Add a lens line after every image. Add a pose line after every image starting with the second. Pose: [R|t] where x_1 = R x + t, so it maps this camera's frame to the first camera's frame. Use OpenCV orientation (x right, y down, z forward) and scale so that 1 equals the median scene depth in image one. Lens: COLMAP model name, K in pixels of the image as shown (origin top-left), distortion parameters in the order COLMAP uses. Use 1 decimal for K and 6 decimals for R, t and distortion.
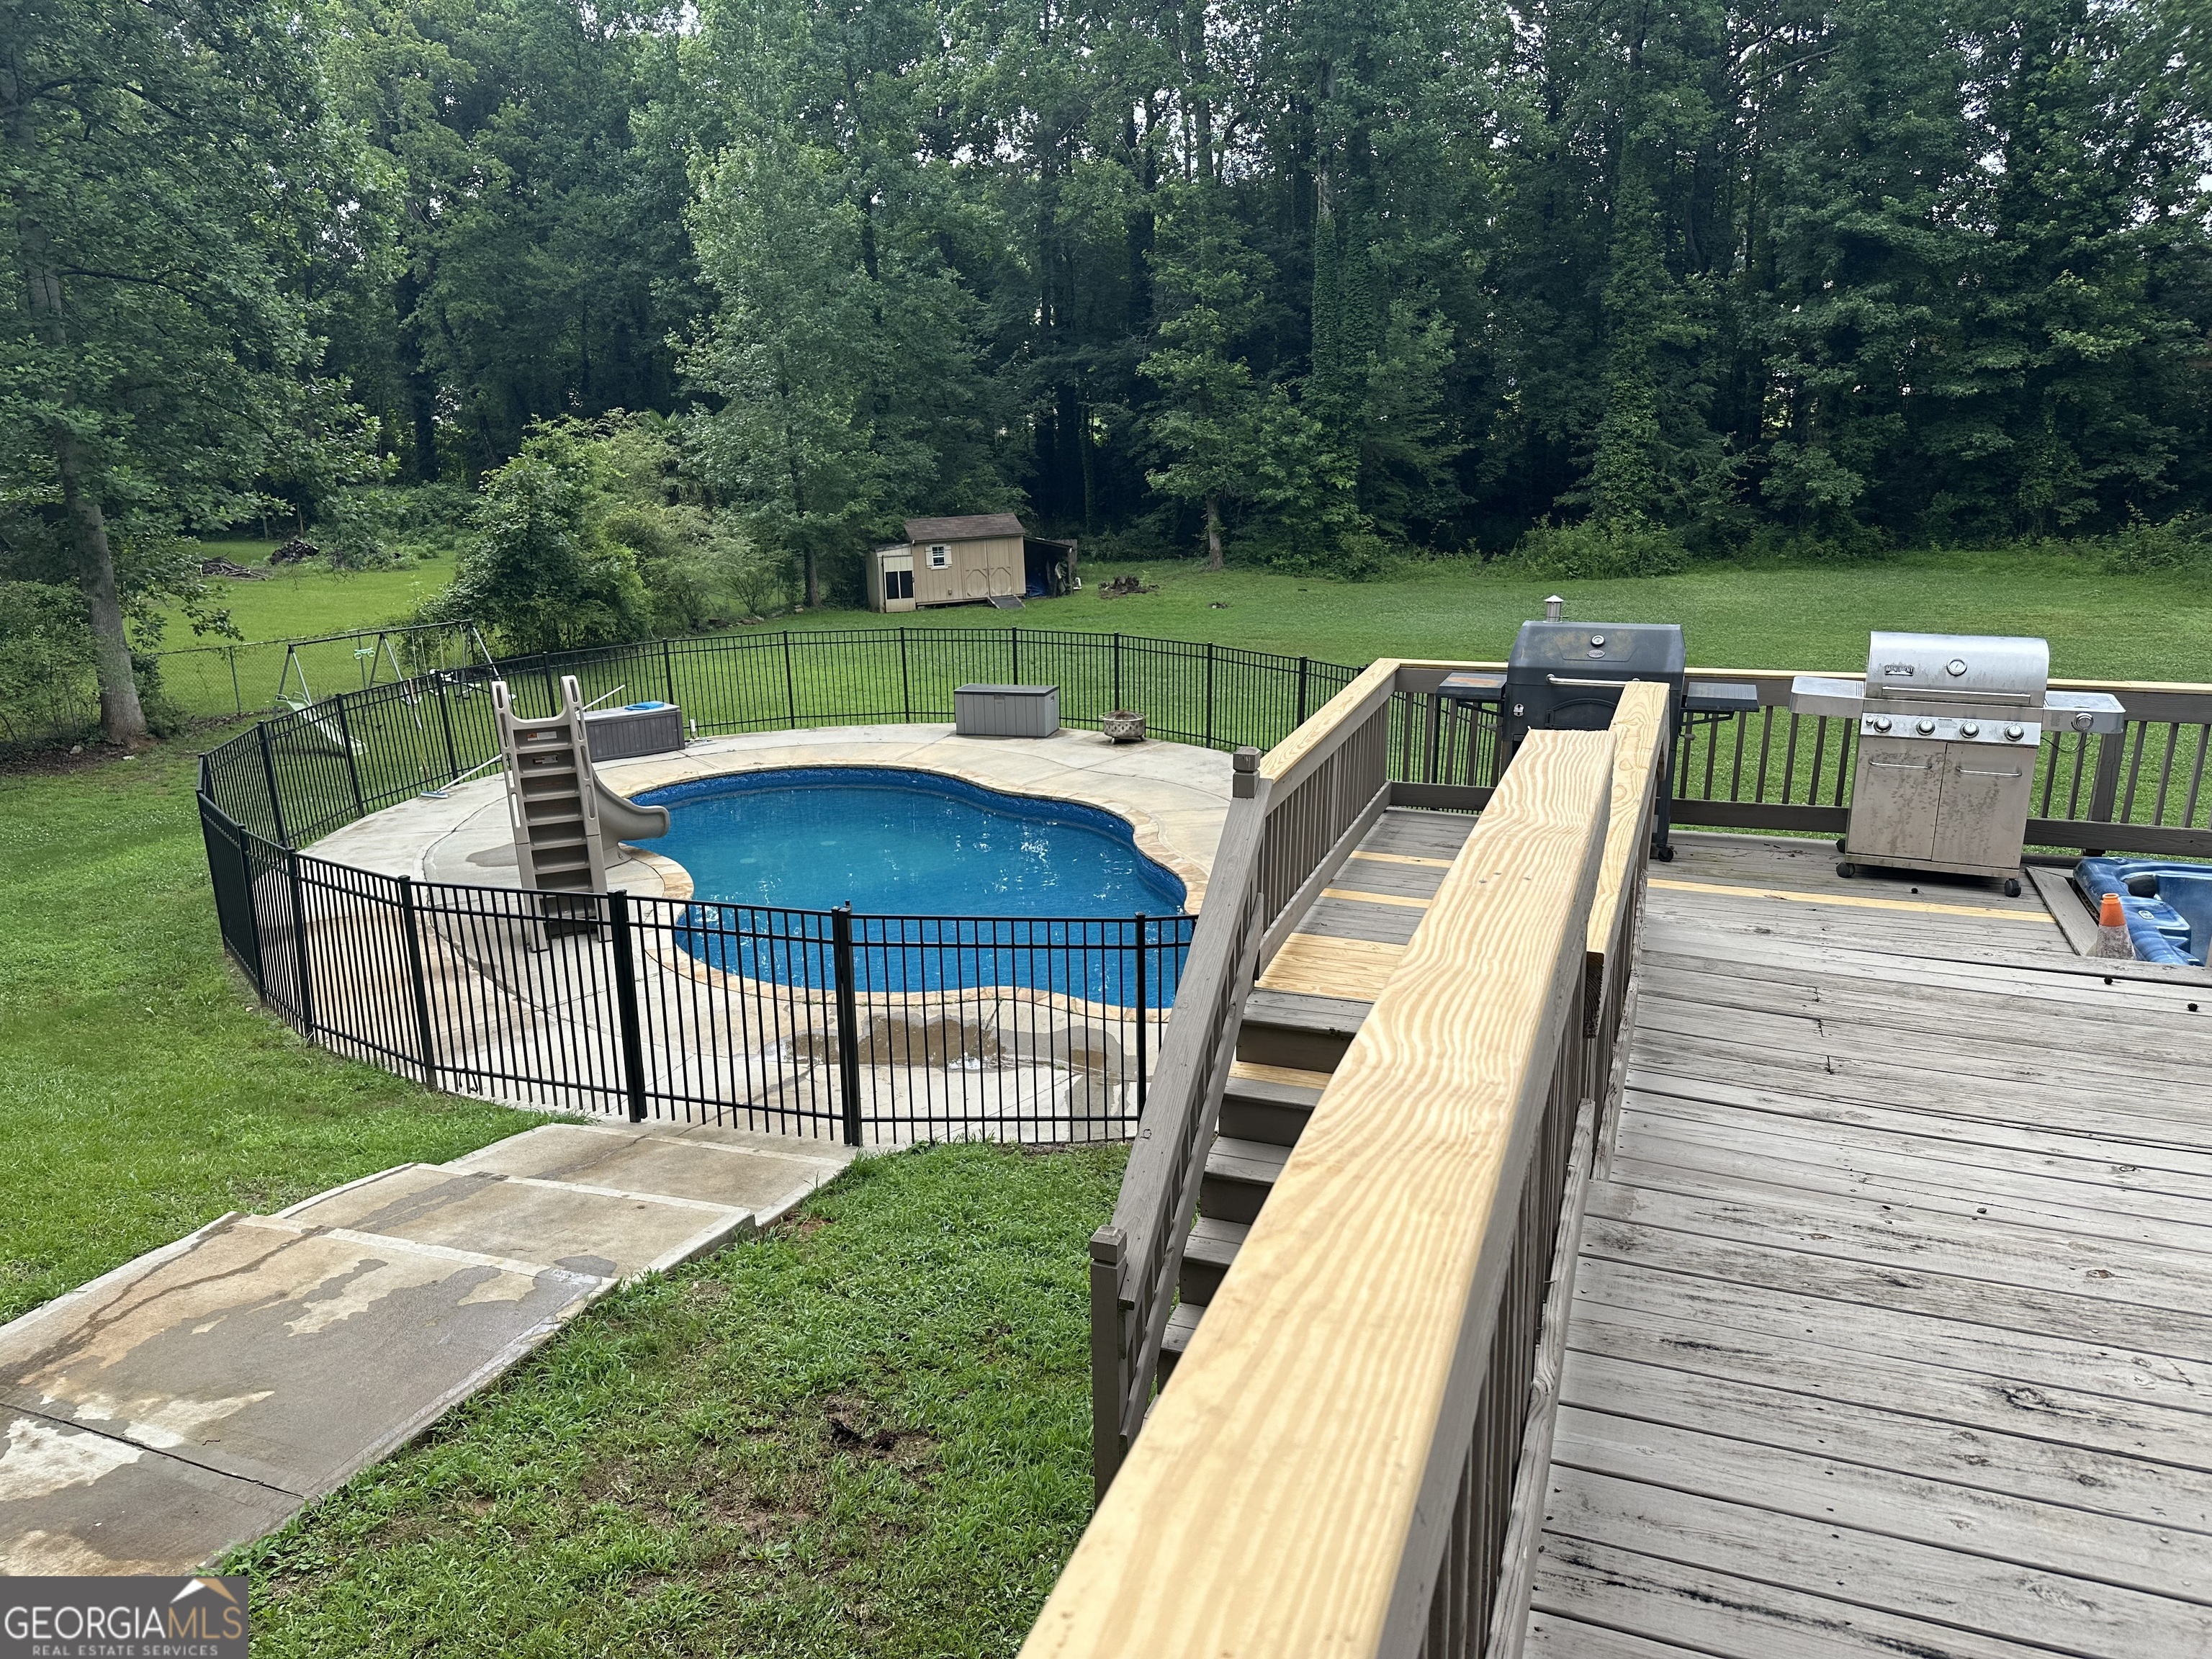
lens RADIAL K [[1535.4, 0, 1065.0], [0, 1535.4, 855.0], [0, 0, 1]] dist [0.080709, -0.094603]
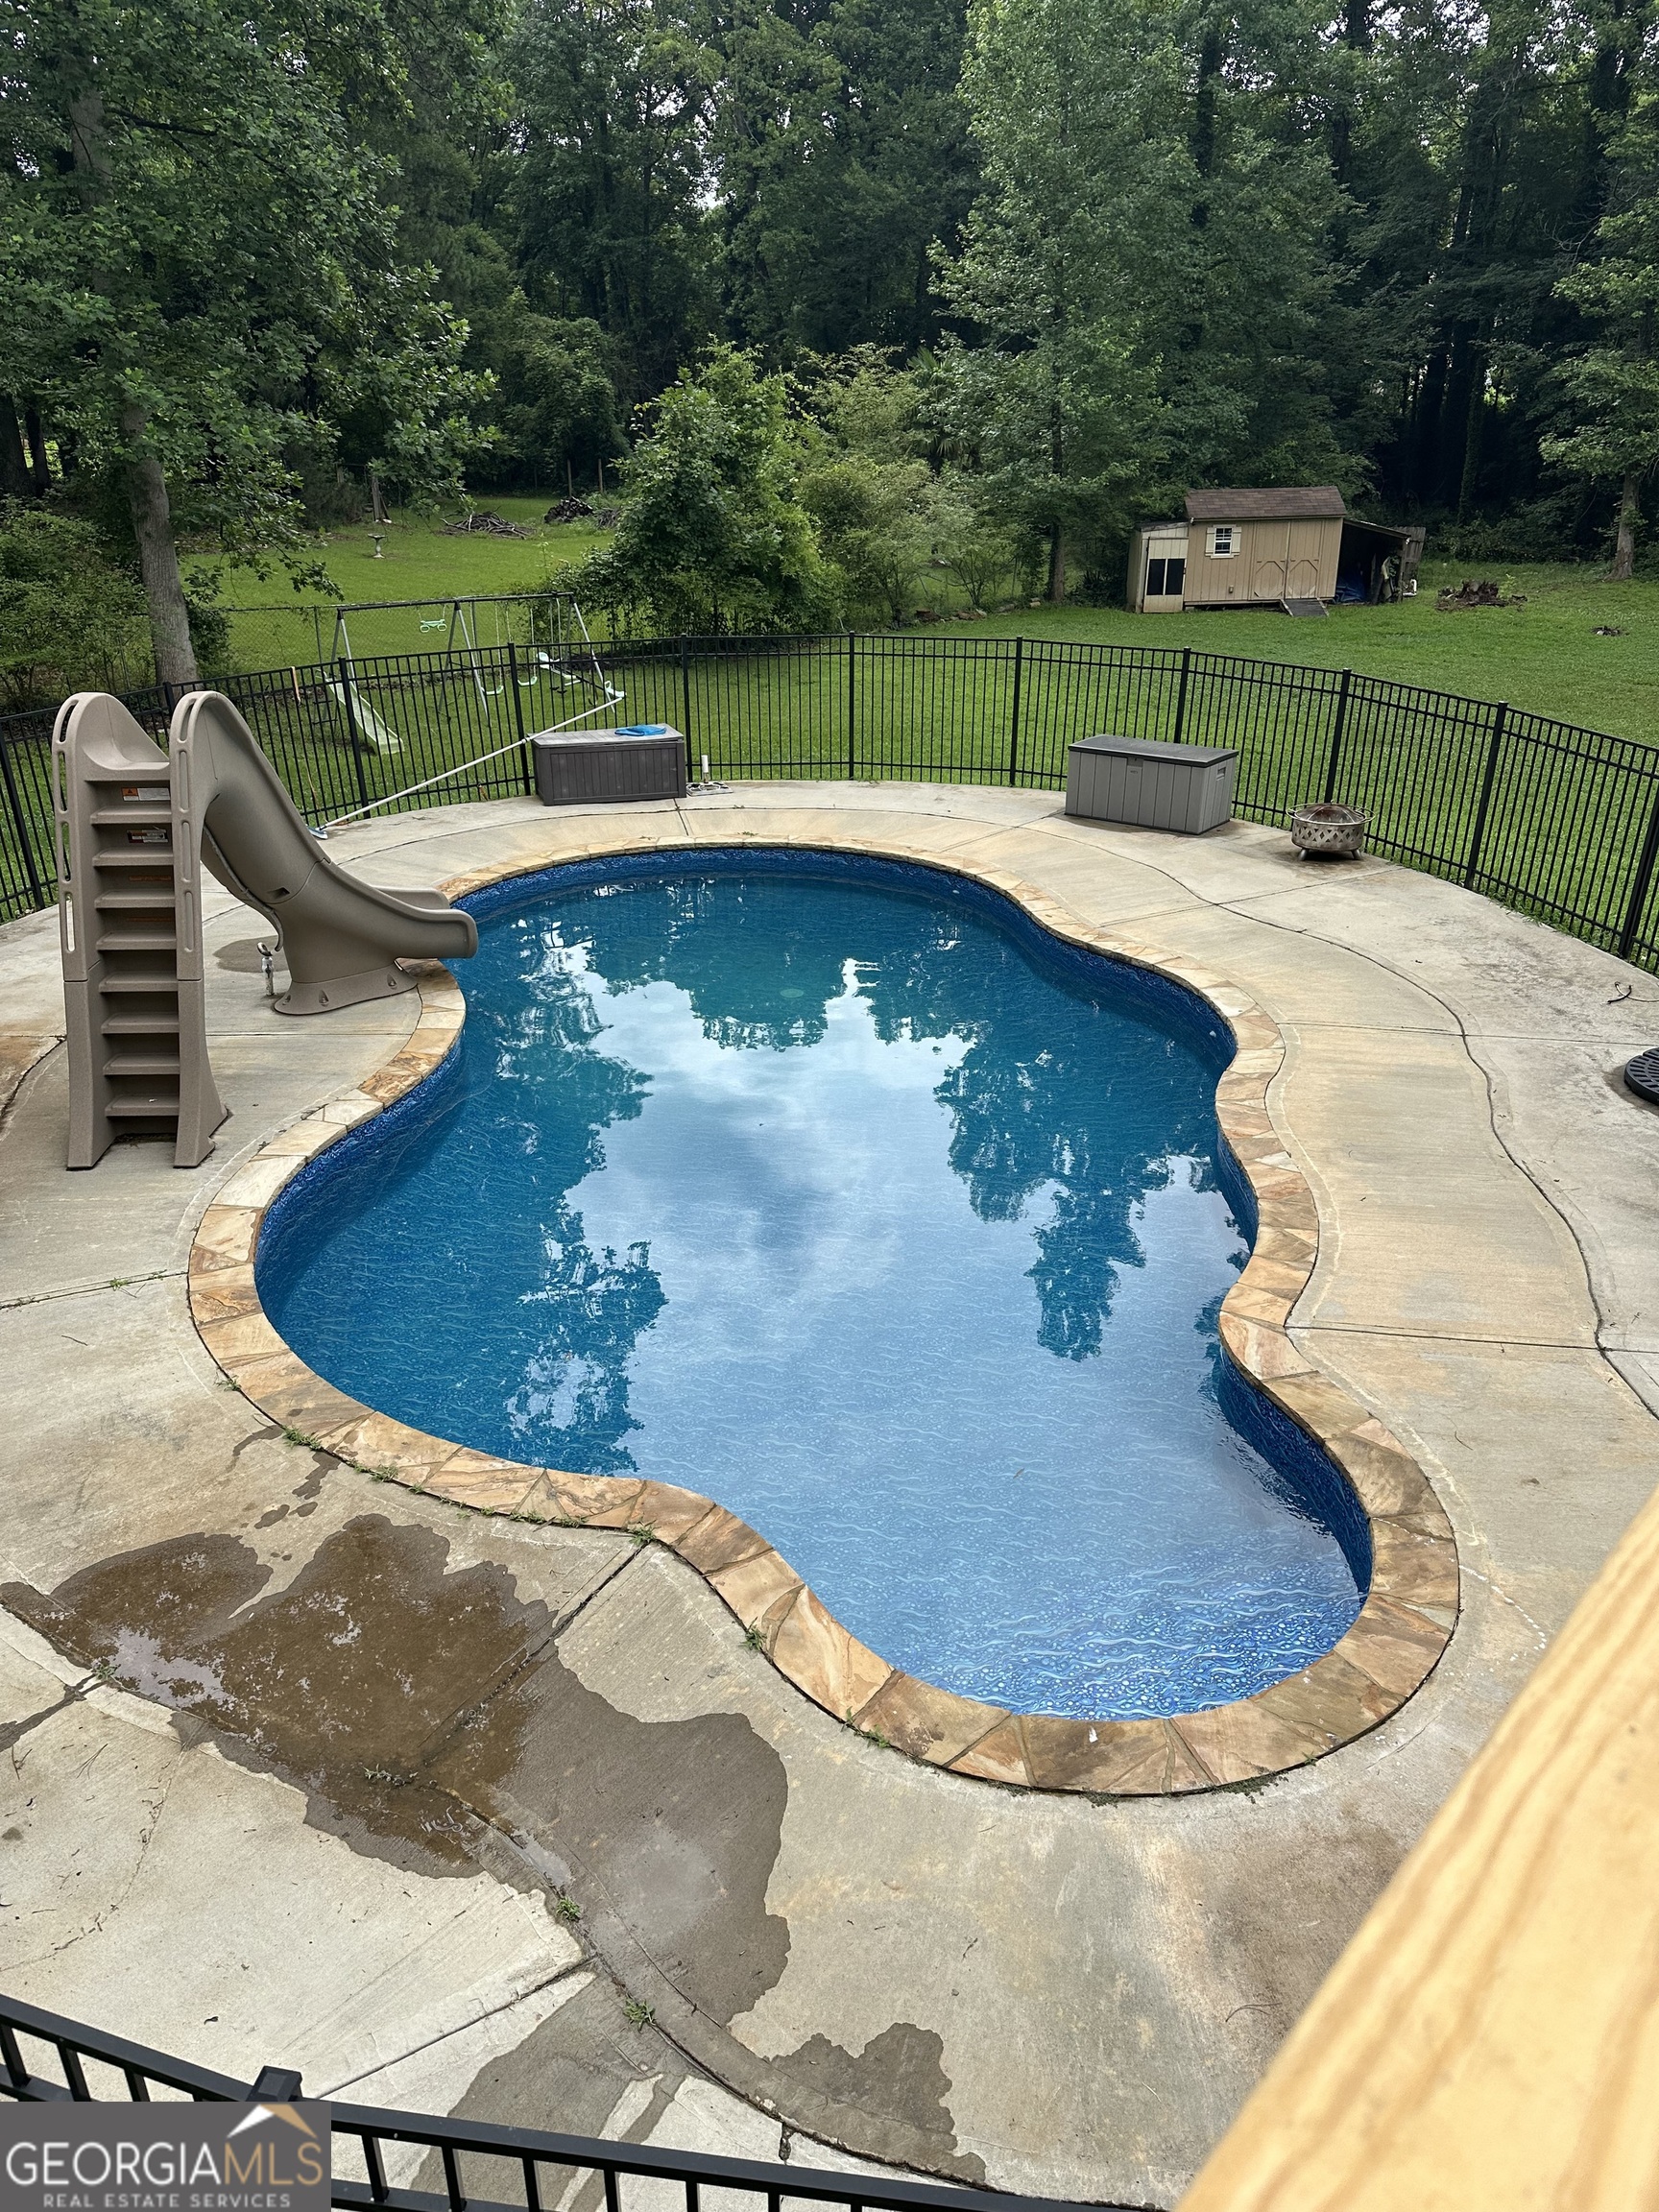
lens RADIAL K [[1535.4, 0, 806.8], [0, 1535.4, 1106.4], [0, 0, 1]] dist [0.080709, -0.094603]
pose [[0.927425, 0.172022, -0.332102, 0.034519], [-0.118335, 0.977295, 0.175757, -0.030177], [0.354795, -0.123703, 0.926724, 0.169603]]
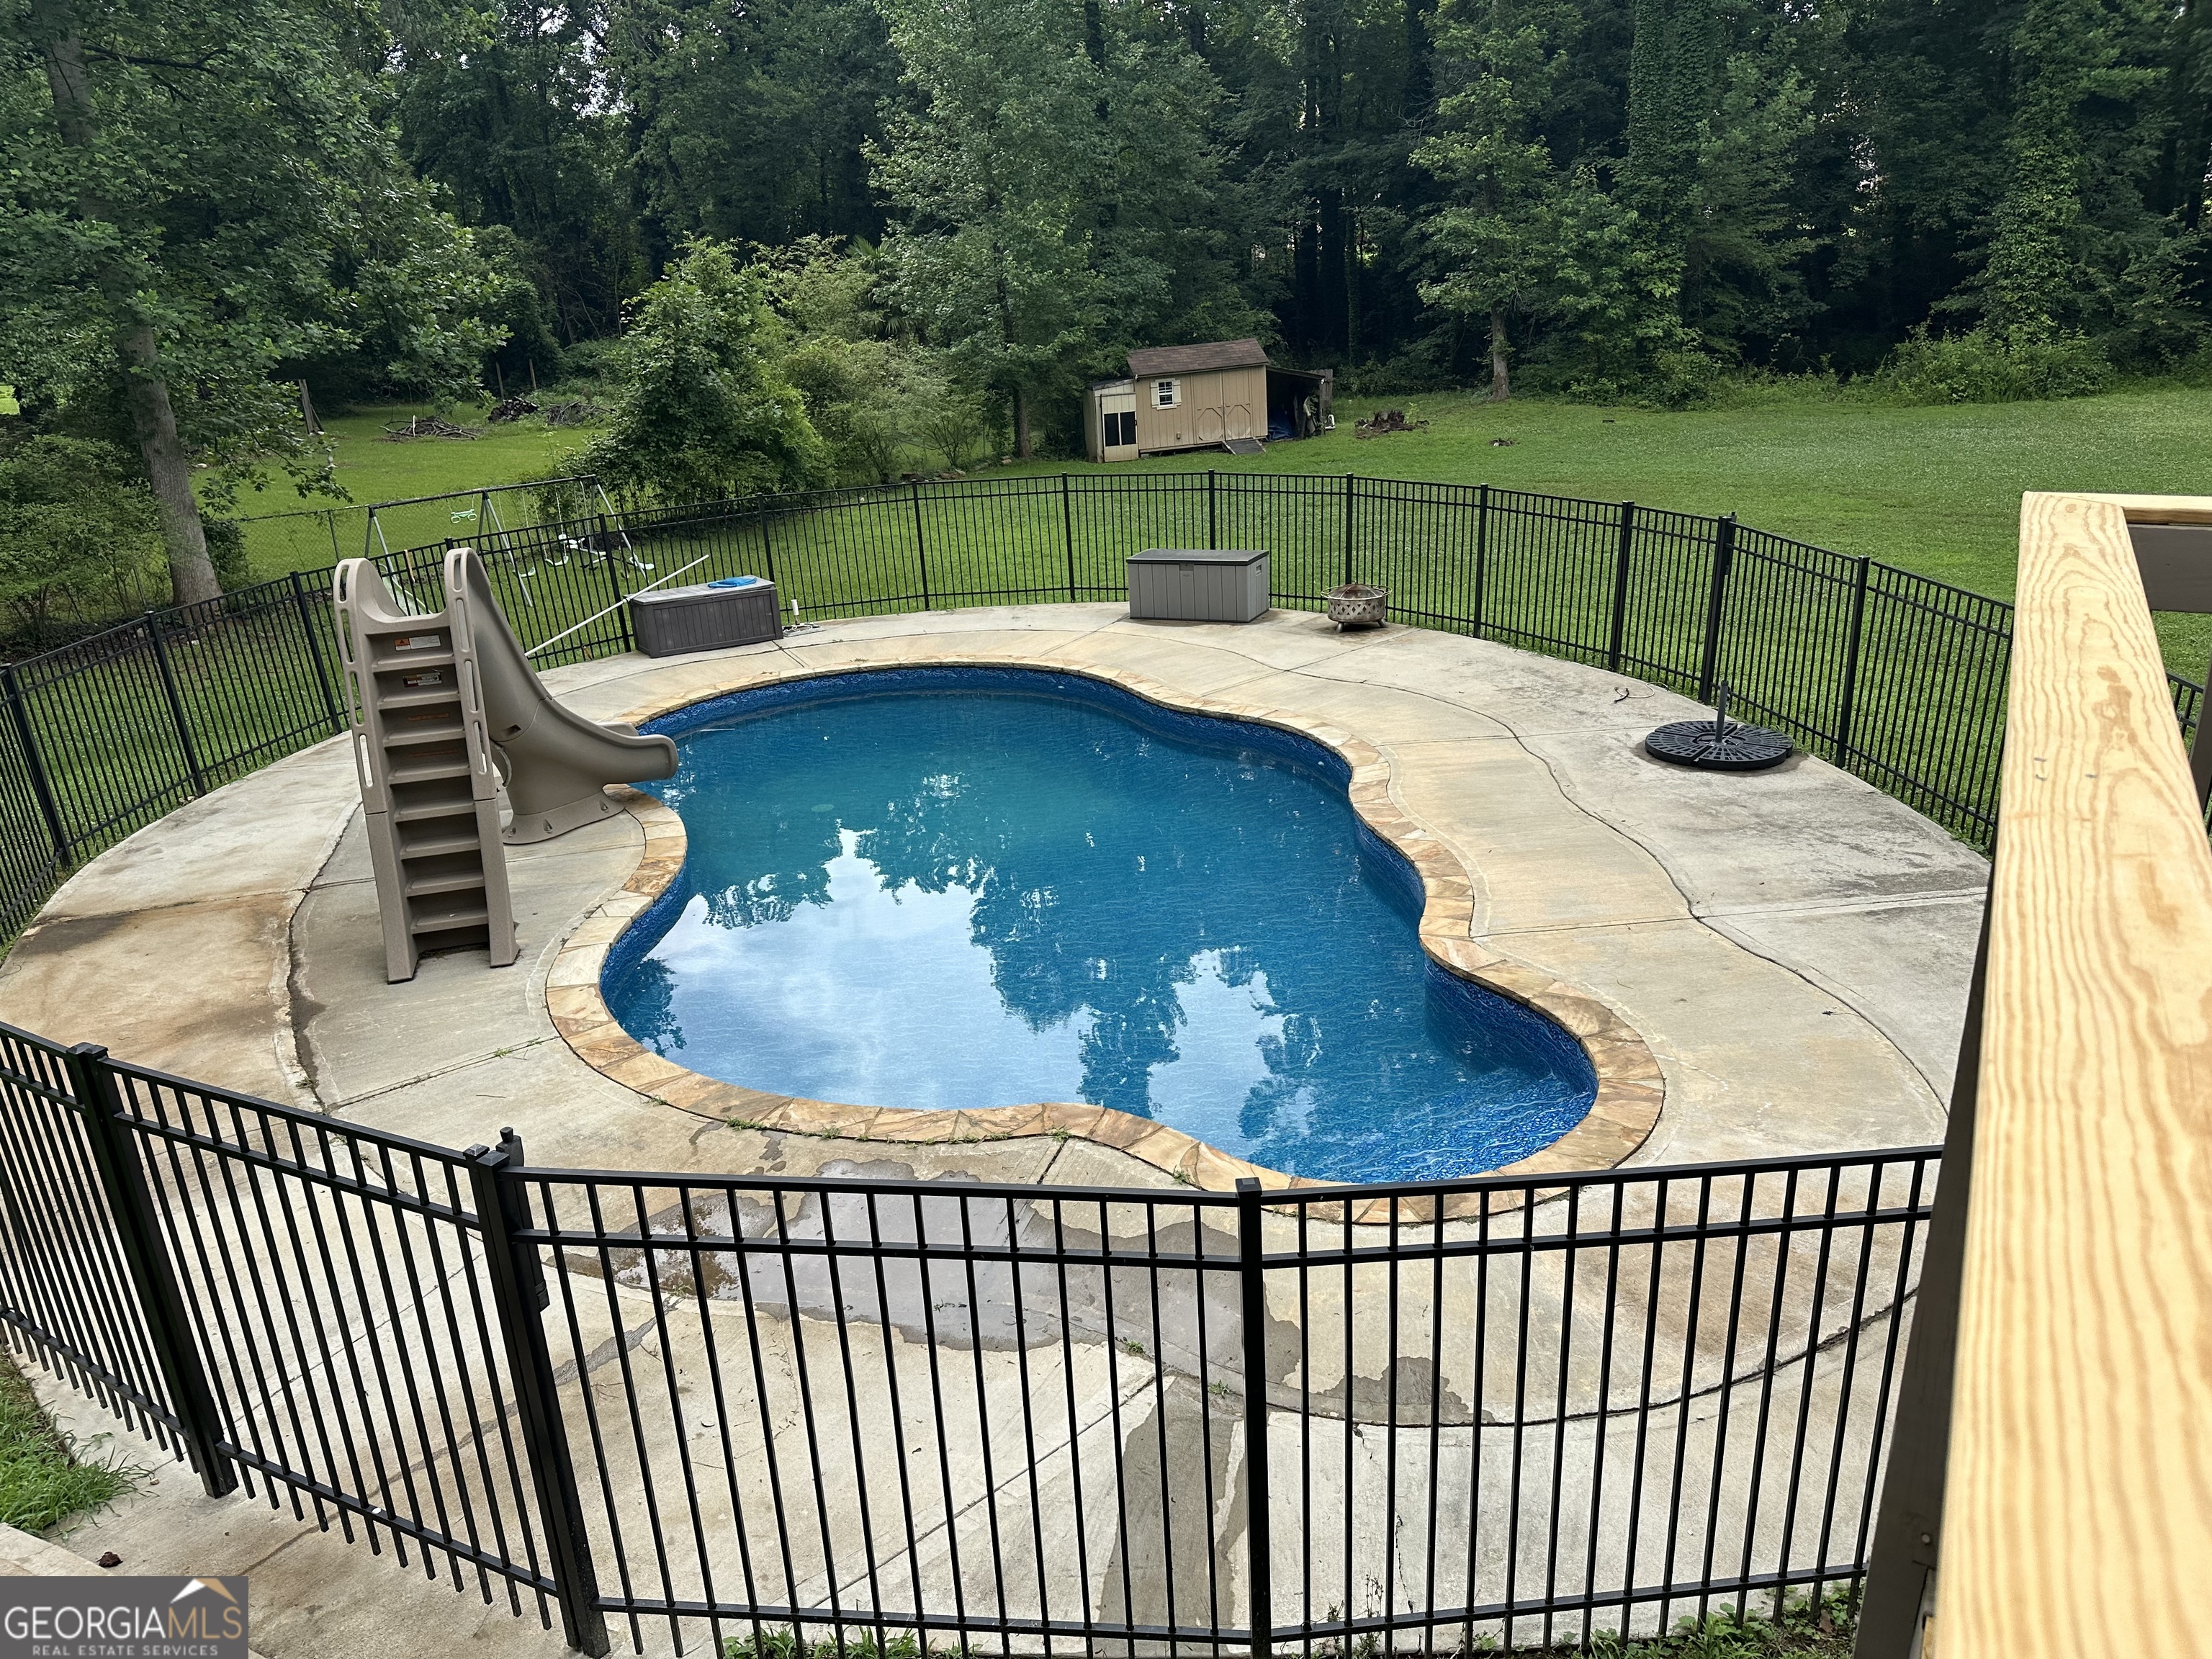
lens RADIAL K [[1535.4, 0, 1084.4], [0, 1535.4, 847.0], [0, 0, 1]] dist [0.080709, -0.094603]
pose [[0.987583, 0.021979, -0.155554, 0.013489], [-0.008635, 0.996263, 0.085944, -0.015945], [0.156861, -0.083534, 0.984082, 0.126069]]
